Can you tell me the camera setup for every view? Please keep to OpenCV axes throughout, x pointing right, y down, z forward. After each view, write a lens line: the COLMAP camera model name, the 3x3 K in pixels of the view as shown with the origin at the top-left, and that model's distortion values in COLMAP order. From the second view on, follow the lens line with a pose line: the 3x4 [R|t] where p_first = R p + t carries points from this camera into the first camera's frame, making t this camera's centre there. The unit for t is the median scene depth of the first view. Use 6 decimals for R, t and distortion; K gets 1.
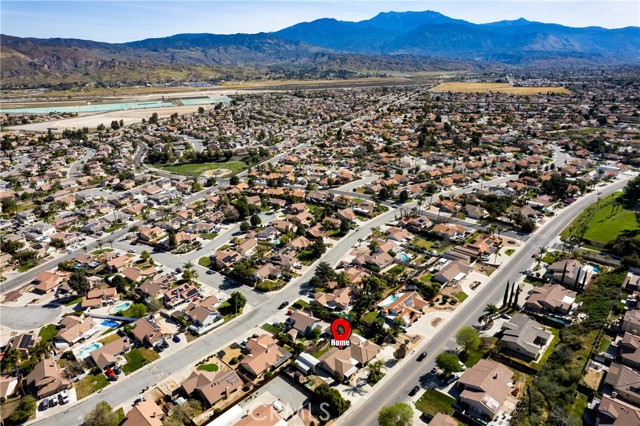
lens RADIAL K [[407.5, 0, 318.0], [0, 407.5, 218.5], [0, 0, 1]] dist [-0.070196, 0.060148]
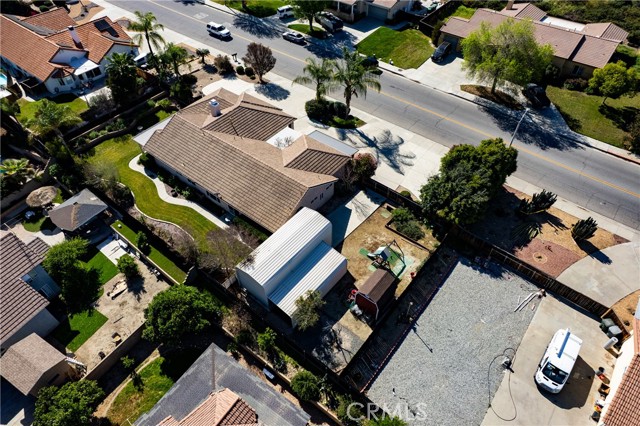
lens RADIAL K [[407.5, 0, 318.0], [0, 407.5, 218.5], [0, 0, 1]] dist [-0.070196, 0.060148]
pose [[-0.080735, -0.728763, 0.679990, -0.128566], [0.365786, 0.612954, 0.700348, 0.150839], [-0.927191, 0.305274, 0.217084, 0.741679]]
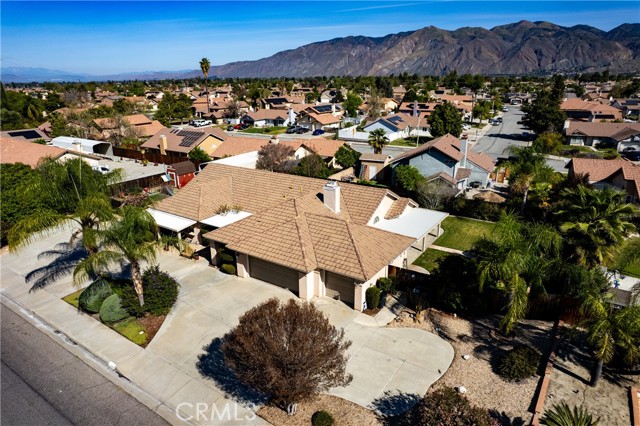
lens RADIAL K [[407.5, 0, 318.0], [0, 407.5, 218.5], [0, 0, 1]] dist [-0.070196, 0.060148]
pose [[0.156519, 0.337648, -0.928168, 0.229703], [-0.350197, 0.897667, 0.267498, 0.224143], [0.923506, 0.283173, 0.258745, 0.788290]]
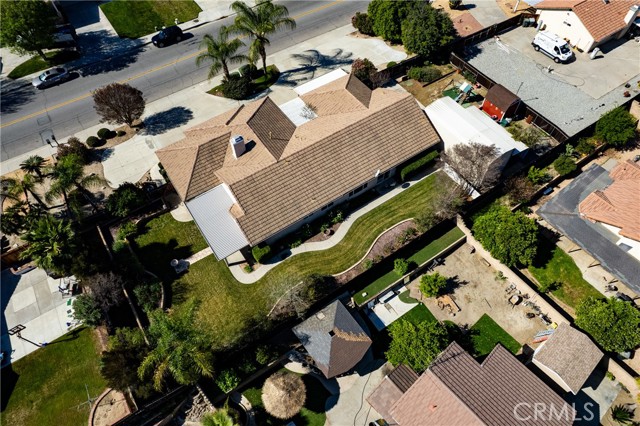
lens RADIAL K [[407.5, 0, 318.0], [0, 407.5, 218.5], [0, 0, 1]] dist [-0.070196, 0.060148]
pose [[-0.974300, -0.169521, 0.148332, 0.018292], [0.107842, 0.227093, 0.967884, 0.090567], [-0.197762, 0.959005, -0.202975, 0.891653]]
